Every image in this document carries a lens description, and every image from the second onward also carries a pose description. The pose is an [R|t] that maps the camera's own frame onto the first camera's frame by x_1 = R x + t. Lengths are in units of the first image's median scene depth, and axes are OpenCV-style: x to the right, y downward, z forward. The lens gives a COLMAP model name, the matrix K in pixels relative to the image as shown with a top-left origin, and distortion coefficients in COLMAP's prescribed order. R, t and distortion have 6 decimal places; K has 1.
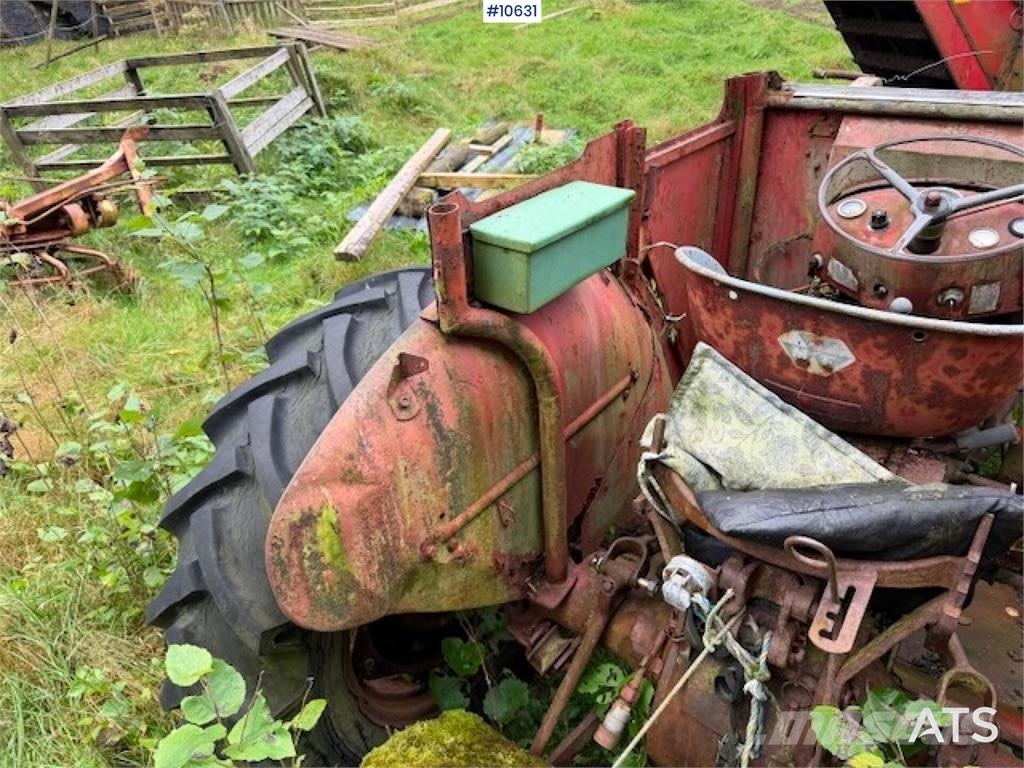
lens RADIAL K [[716.3, 0, 507.5], [0, 716.3, 389.7], [0, 0, 1]] dist [0.085859, -0.134634]
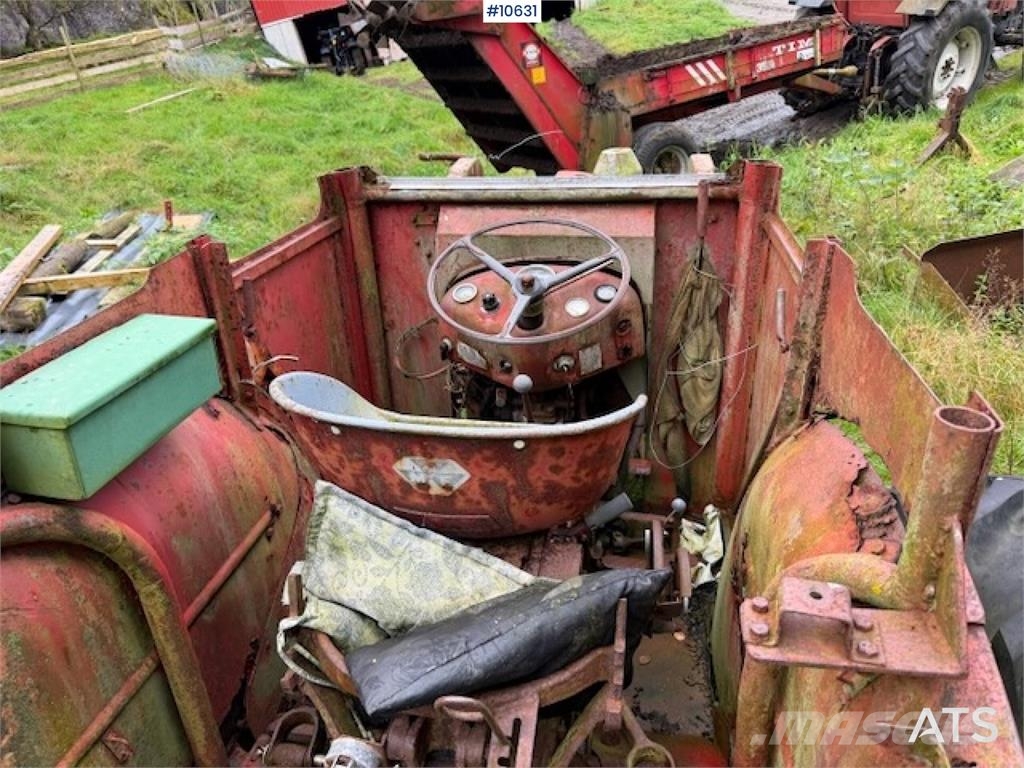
lens RADIAL K [[713.9, 0, 512.0], [0, 713.9, 384.0], [0, 0, 1]] dist [0.112404, -0.174994]
pose [[0.897110, -0.180431, 0.403285, 0.141483], [0.216725, 0.975157, -0.045818, -0.087302], [-0.384999, 0.128506, 0.913927, 0.080130]]
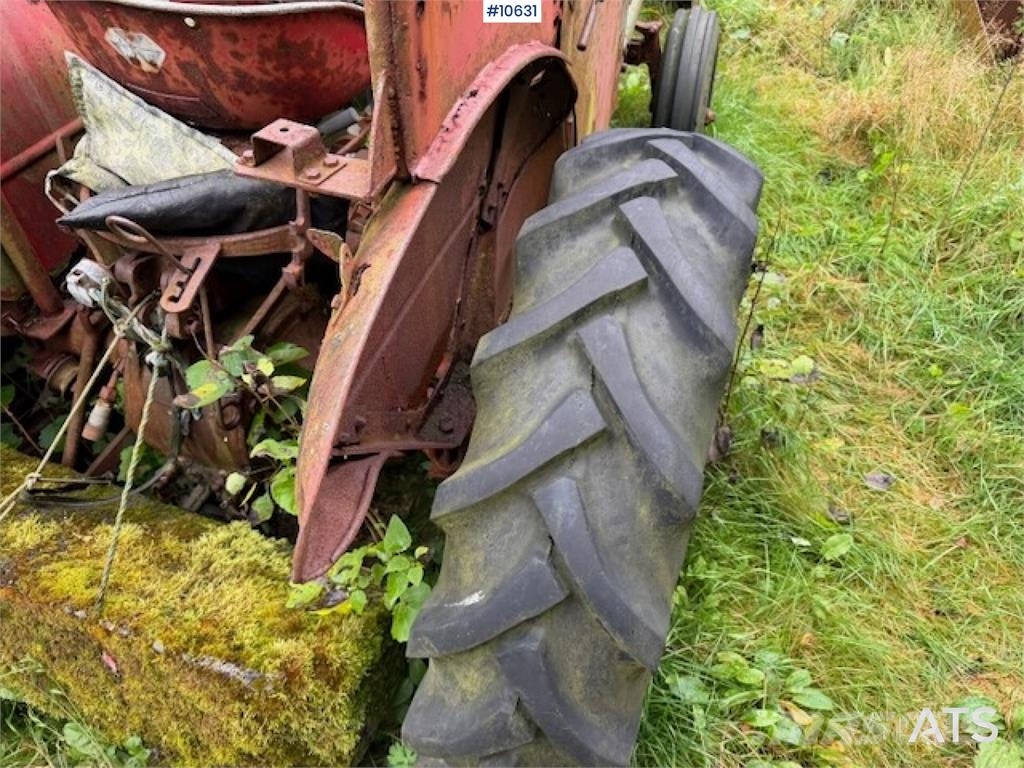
lens RADIAL K [[732.5, 0, 516.3], [0, 732.5, 382.9], [0, 0, 1]] dist [0.069050, -0.076111]
pose [[0.957520, -0.169834, 0.233048, 0.539035], [0.097959, 0.951677, 0.291057, 0.133559], [-0.271218, -0.255864, 0.927887, -0.265992]]
